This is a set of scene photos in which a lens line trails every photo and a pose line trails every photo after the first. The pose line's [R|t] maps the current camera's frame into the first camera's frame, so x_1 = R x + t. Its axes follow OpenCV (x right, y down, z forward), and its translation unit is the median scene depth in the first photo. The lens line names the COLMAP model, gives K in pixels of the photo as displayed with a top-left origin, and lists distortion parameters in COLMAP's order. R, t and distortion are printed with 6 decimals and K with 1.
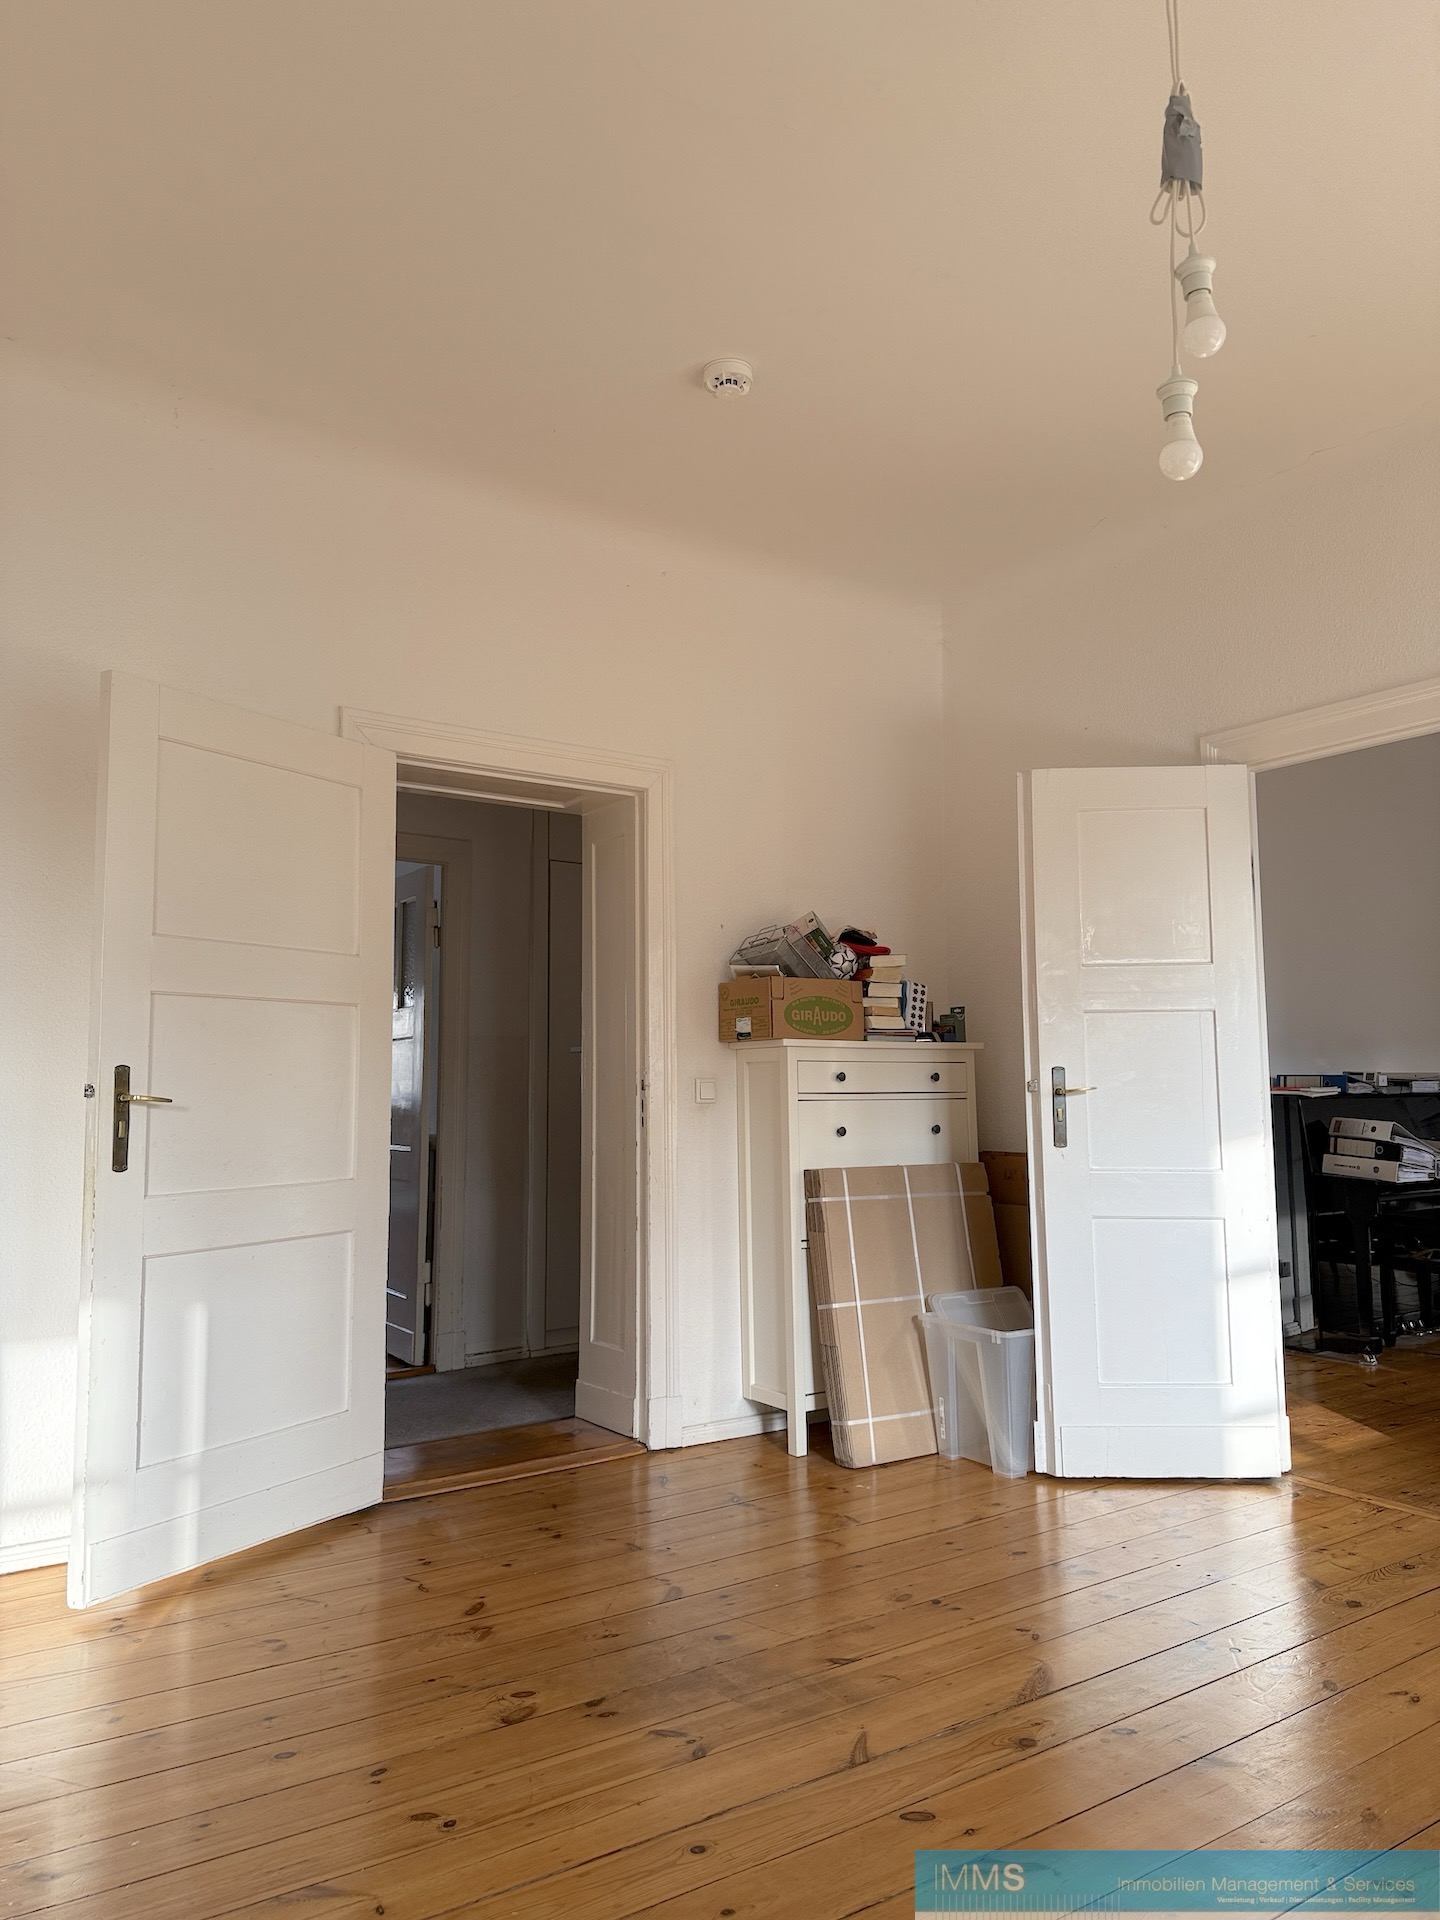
lens RADIAL K [[1365.0, 0, 730.4], [0, 1365.0, 953.4], [0, 0, 1]] dist [0.013768, -0.020065]
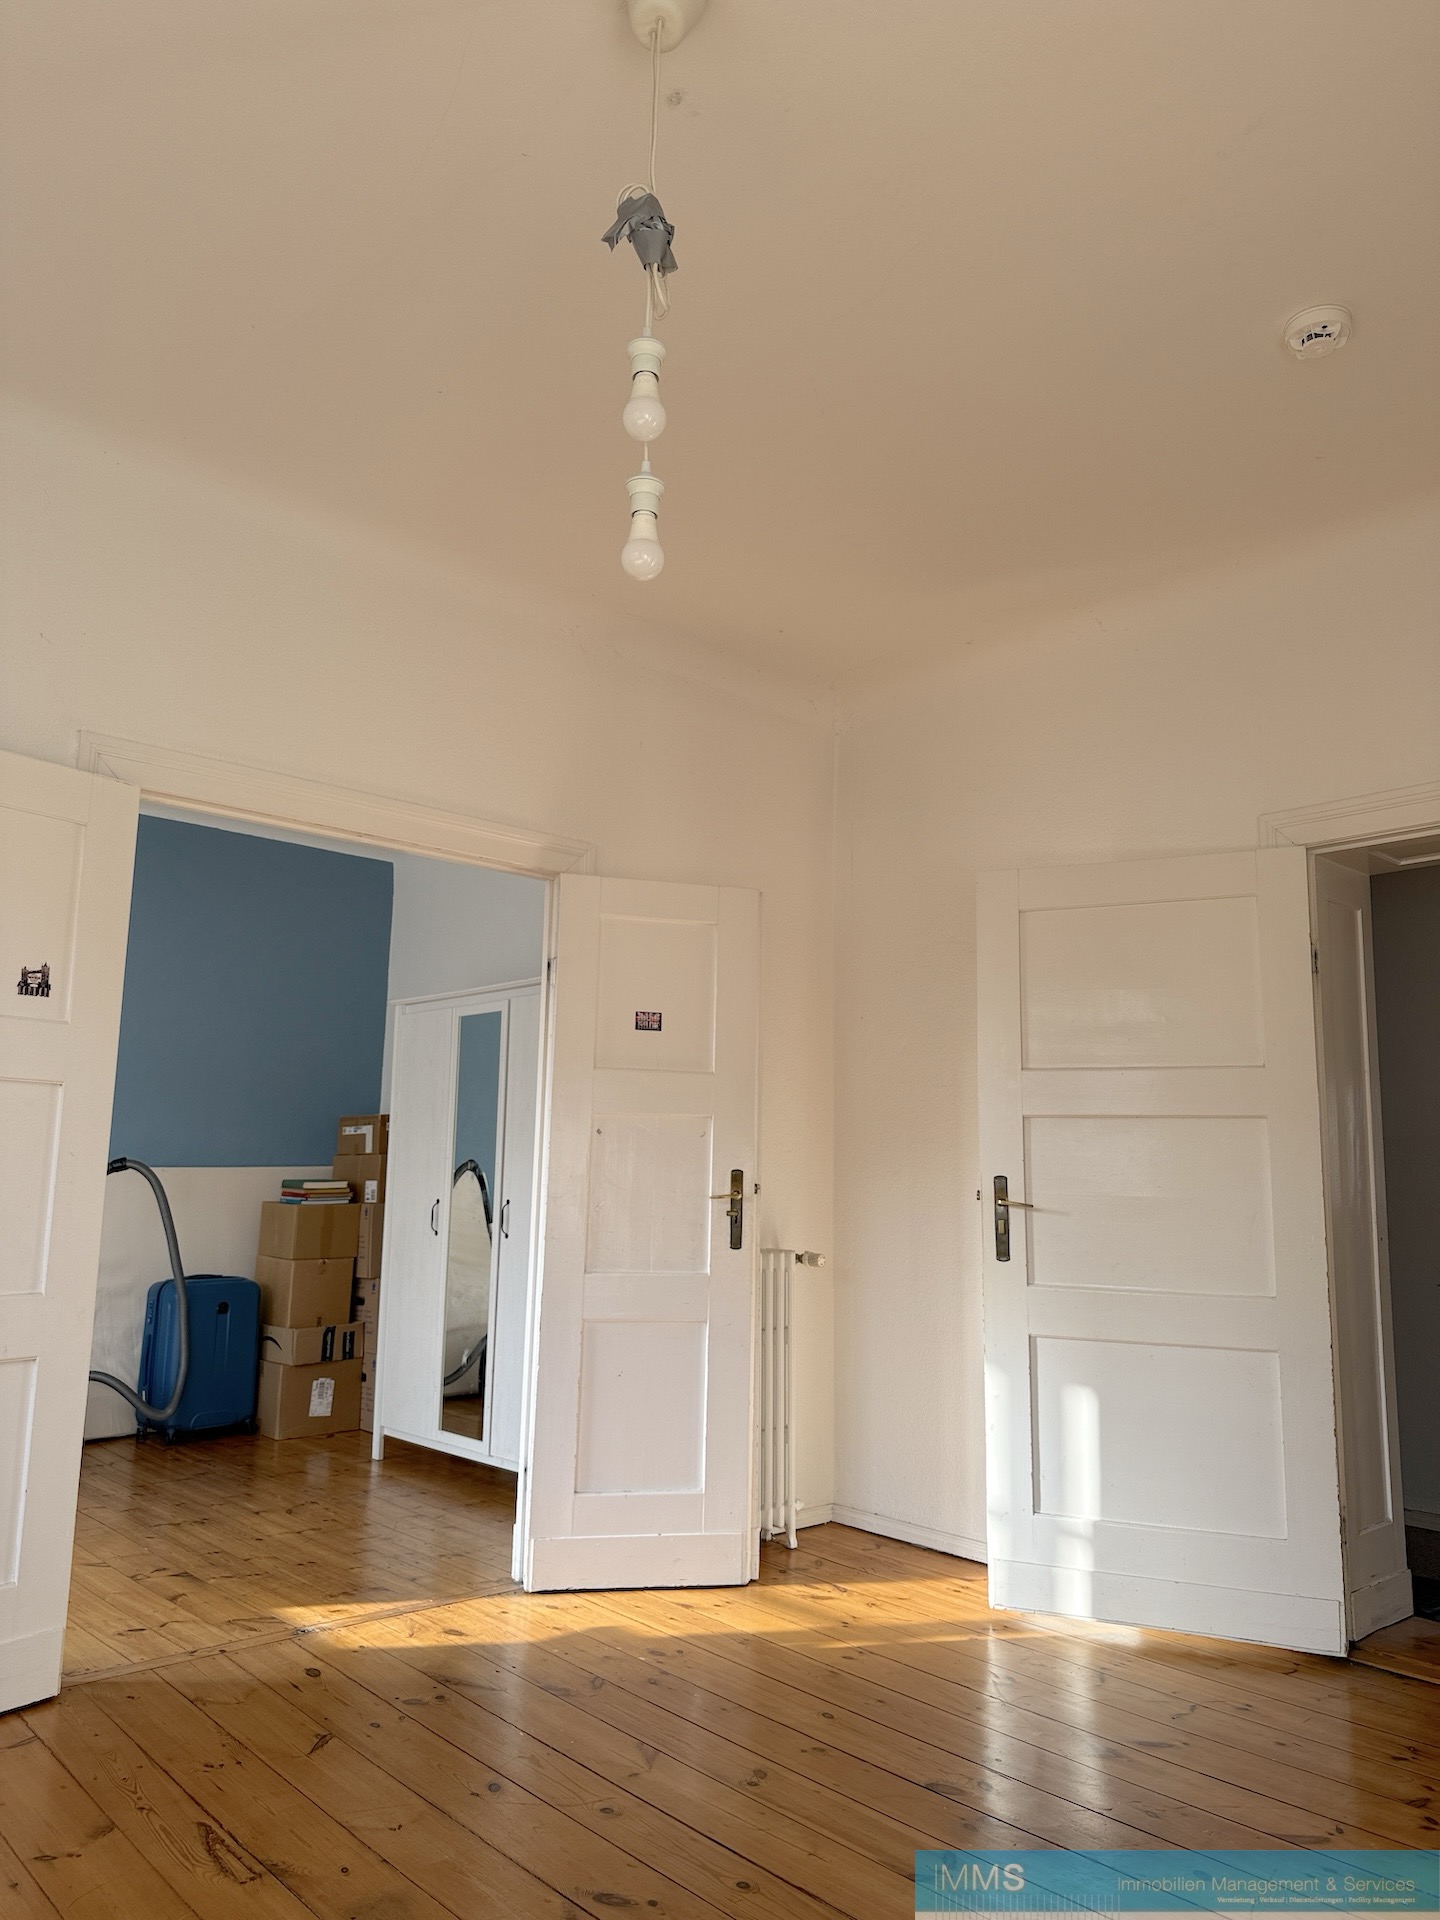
lens RADIAL K [[1365.0, 0, 714.5], [0, 1365.0, 954.7], [0, 0, 1]] dist [0.013768, -0.020065]
pose [[0.124659, -0.153760, -0.980213, 0.563275], [0.078748, 0.986336, -0.144705, 0.029902], [0.989070, -0.059151, 0.135064, 0.411988]]
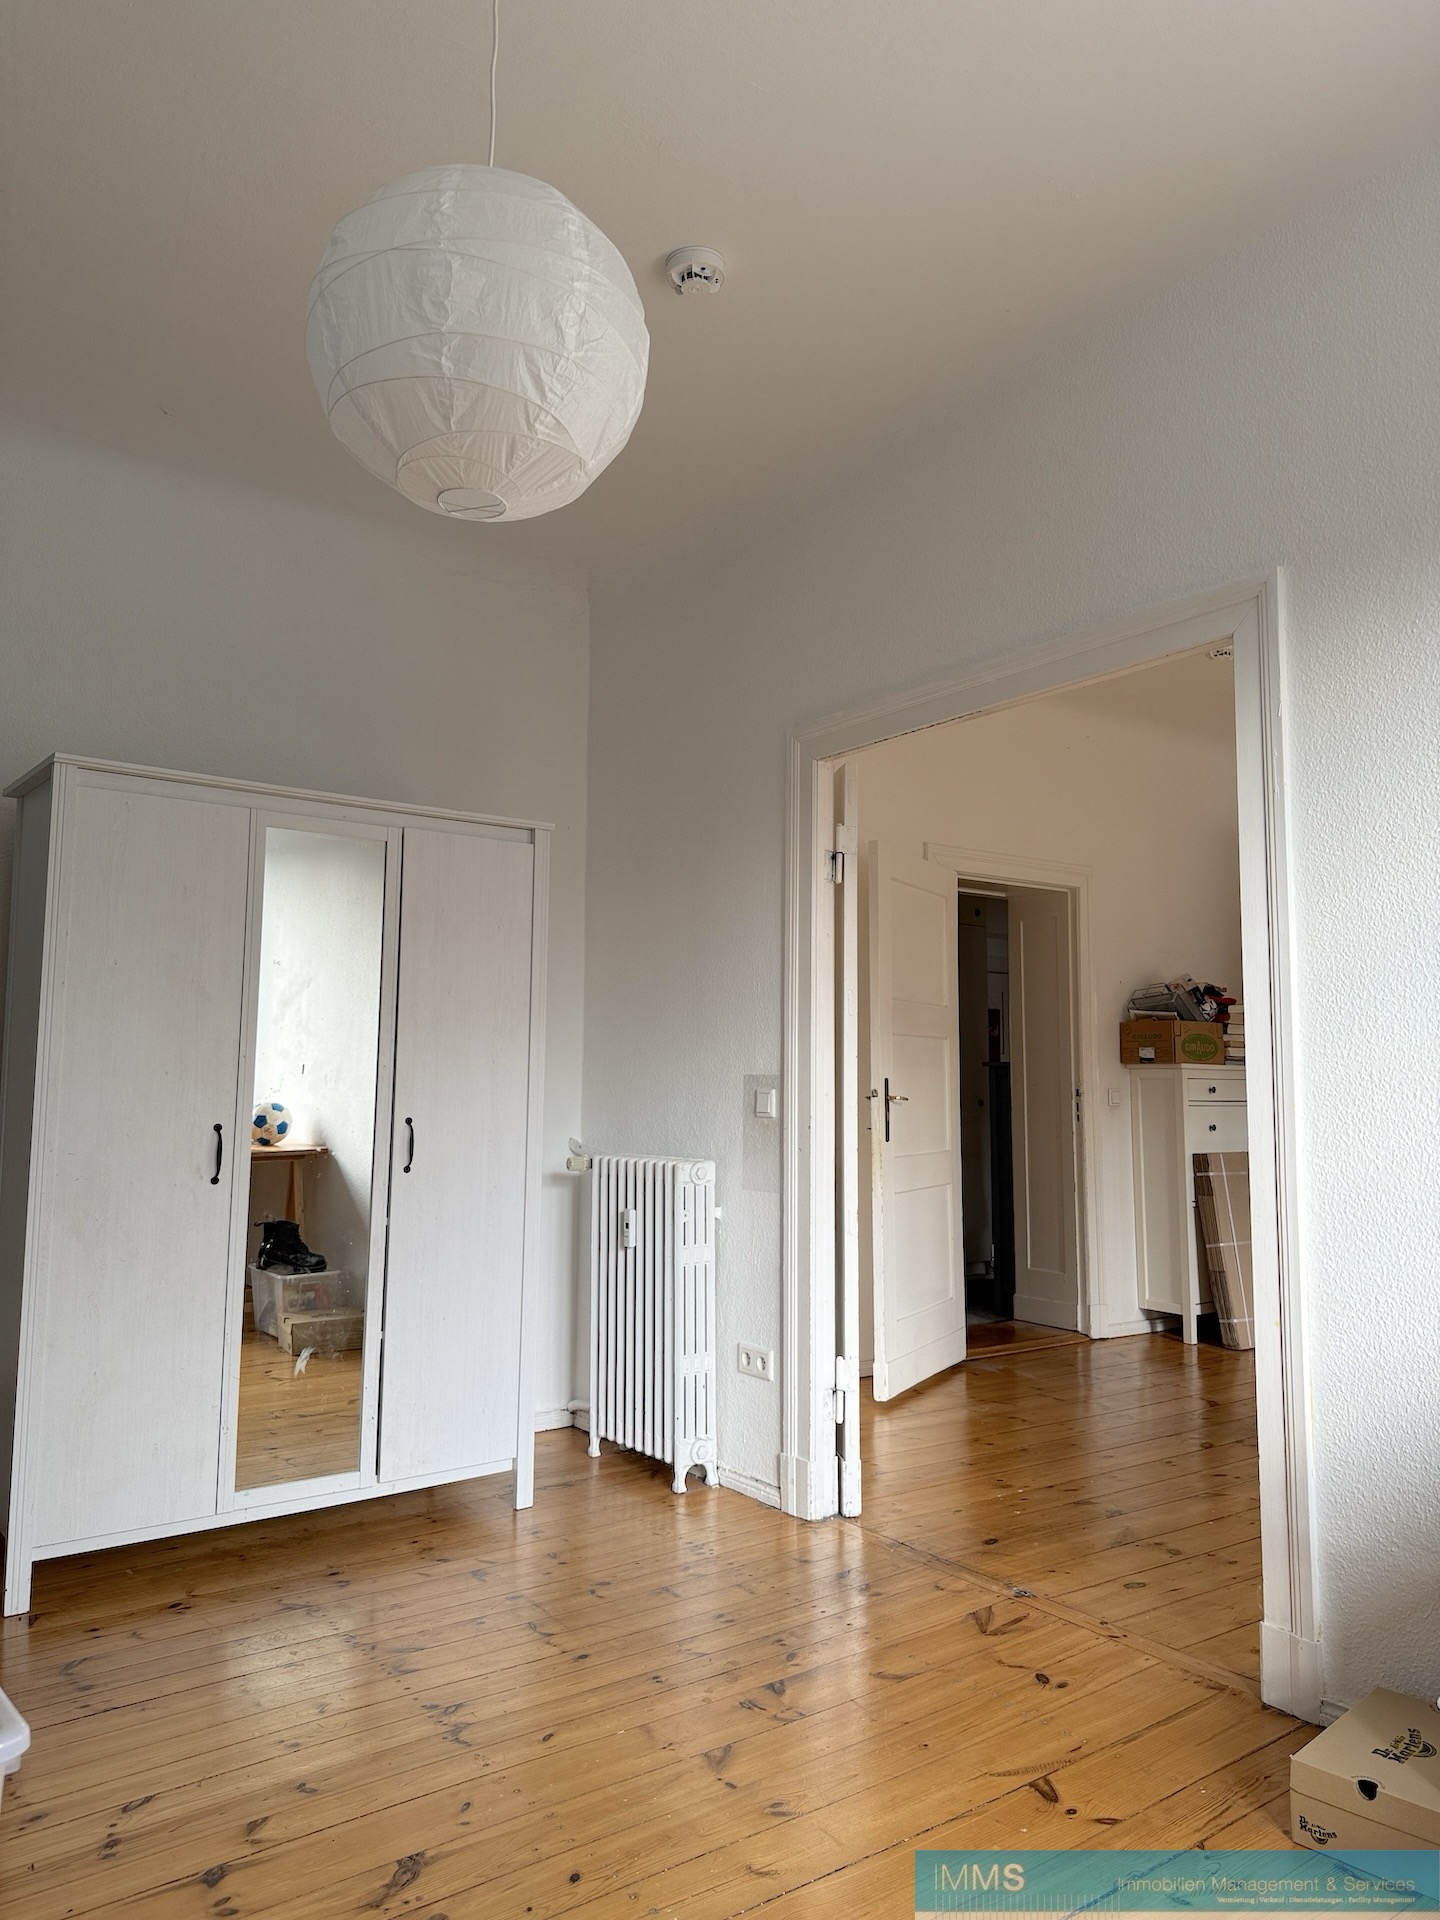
lens RADIAL K [[1365.0, 0, 729.1], [0, 1365.0, 1018.1], [0, 0, 1]] dist [0.013768, -0.020065]
pose [[0.999396, 0.019586, 0.028704, -0.489057], [-0.021108, 0.998332, 0.053729, -0.053970], [-0.027604, -0.054303, 0.998143, -0.439256]]
